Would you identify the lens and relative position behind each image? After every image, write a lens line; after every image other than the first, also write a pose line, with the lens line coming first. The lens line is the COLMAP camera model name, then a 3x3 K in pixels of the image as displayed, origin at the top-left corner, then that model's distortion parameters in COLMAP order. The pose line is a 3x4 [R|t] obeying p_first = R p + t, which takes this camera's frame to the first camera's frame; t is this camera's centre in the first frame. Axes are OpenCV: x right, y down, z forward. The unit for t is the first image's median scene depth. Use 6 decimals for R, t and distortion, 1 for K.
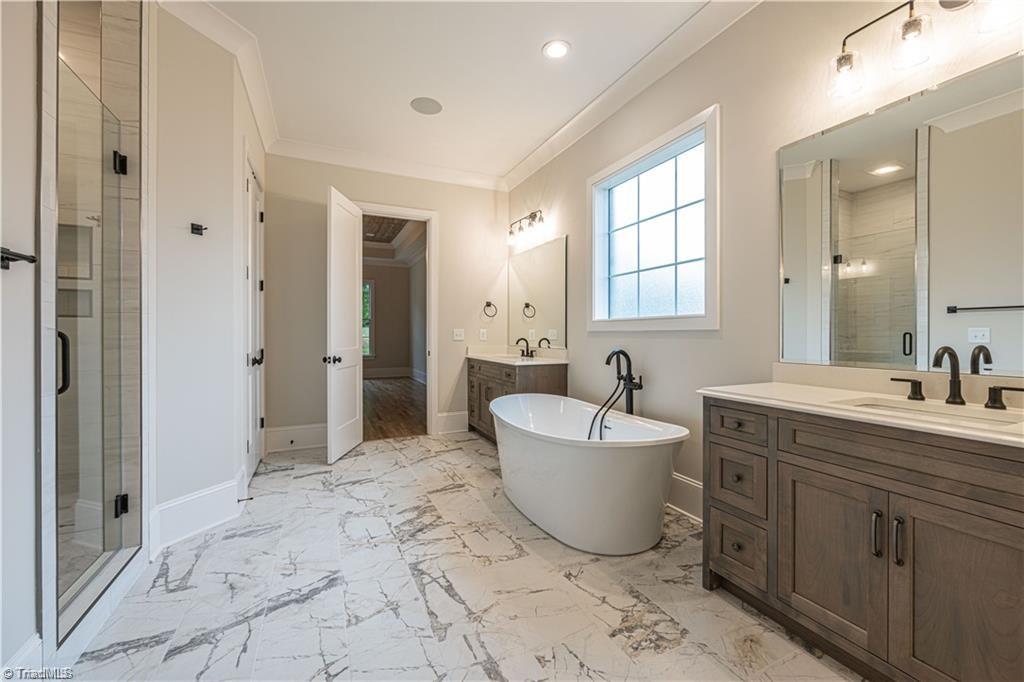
lens RADIAL K [[396.9, 0, 508.4], [0, 396.9, 336.2], [0, 0, 1]] dist [-0.003509, -0.000129]
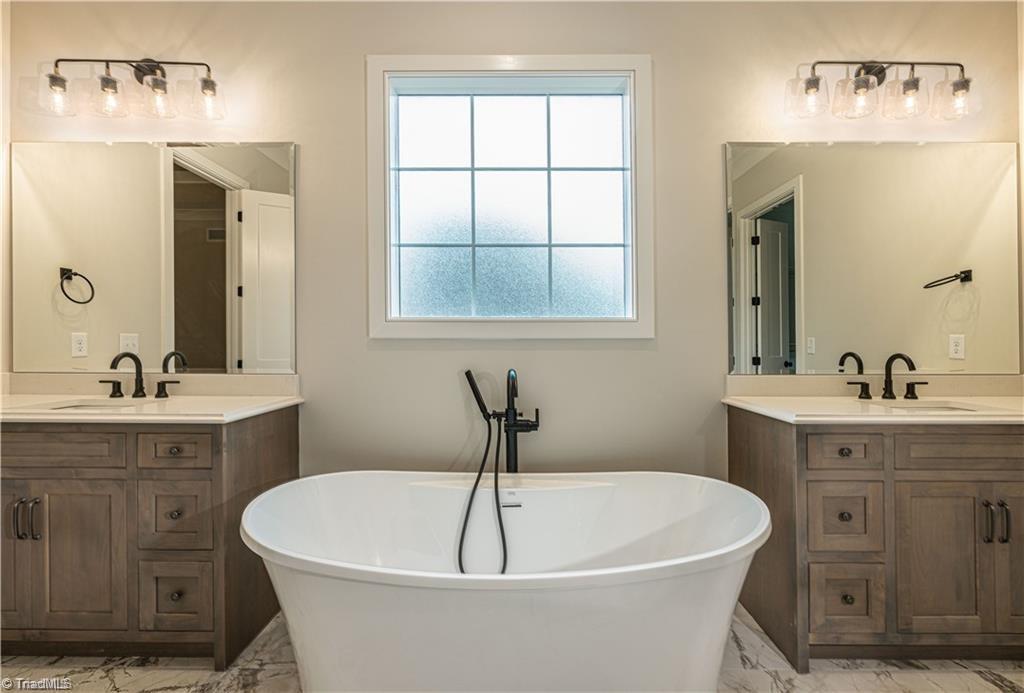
lens RADIAL K [[449.1, 0, 512.4], [0, 449.1, 342.8], [0, 0, 1]] dist [-0.001062, 0.000370]
pose [[0.423501, 0.004019, 0.905887, -0.414182], [0.004549, 0.999968, -0.006563, -0.002638], [-0.905884, 0.006900, 0.423470, 0.882640]]
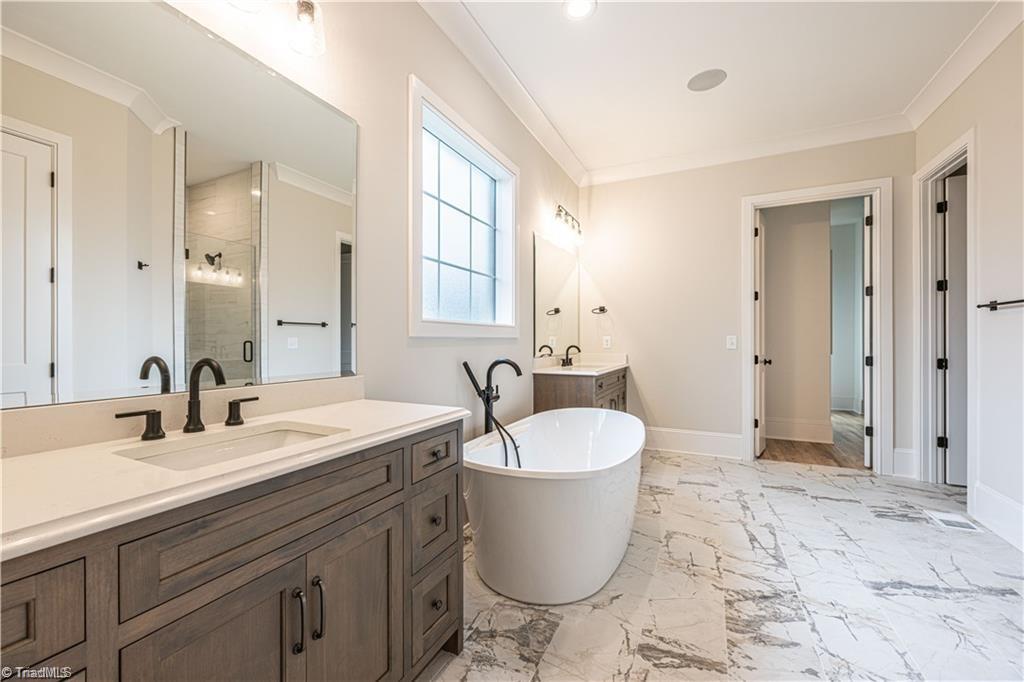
lens RADIAL K [[403.9, 0, 510.9], [0, 403.9, 342.3], [0, 0, 1]] dist [-0.002748, -0.000139]
pose [[-0.621516, -0.000826, 0.783401, -0.539603], [0.008298, 0.999936, 0.007637, -0.012042], [-0.783358, 0.011248, -0.621469, 1.908057]]
